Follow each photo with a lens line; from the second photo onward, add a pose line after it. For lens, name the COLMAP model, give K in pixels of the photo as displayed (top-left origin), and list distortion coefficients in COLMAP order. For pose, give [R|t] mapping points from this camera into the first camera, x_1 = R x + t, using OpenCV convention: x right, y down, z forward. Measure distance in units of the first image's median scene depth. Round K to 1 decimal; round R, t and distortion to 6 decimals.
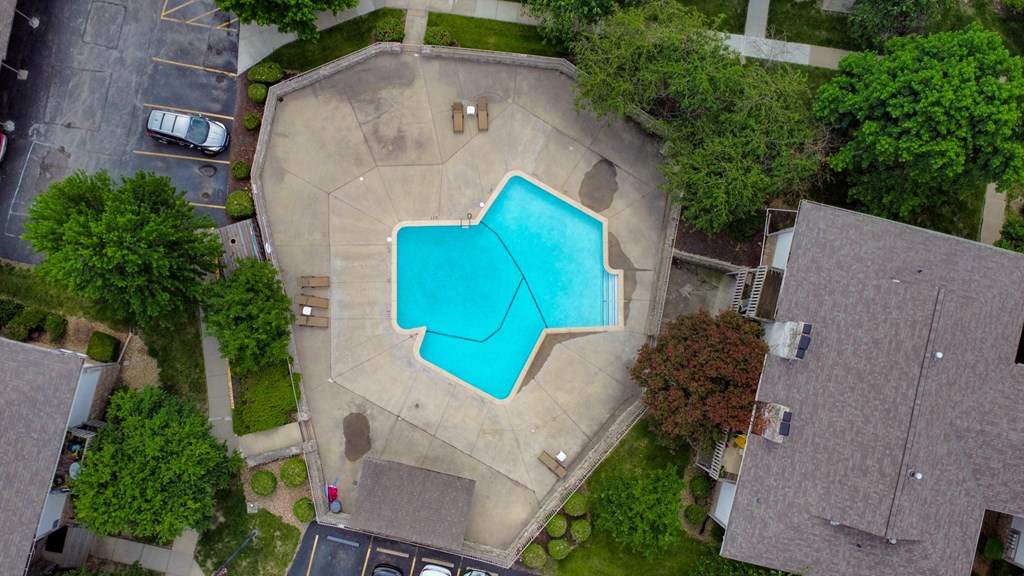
lens RADIAL K [[891.9, 0, 512.0], [0, 891.9, 288.0], [0, 0, 1]] dist [0.006991, 0.006918]
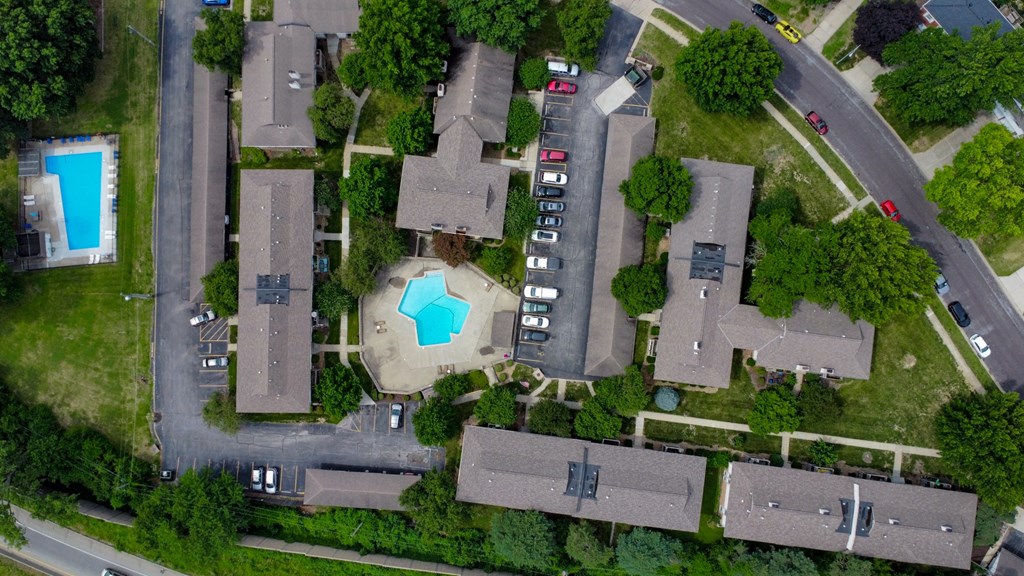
lens RADIAL K [[891.9, 0, 512.0], [0, 891.9, 288.0], [0, 0, 1]] dist [0.006991, 0.006918]
pose [[-0.118585, -0.992942, -0.001832, 0.039890], [0.992742, -0.118598, 0.019964, 0.218248], [-0.020040, 0.000548, 0.999799, -2.141410]]
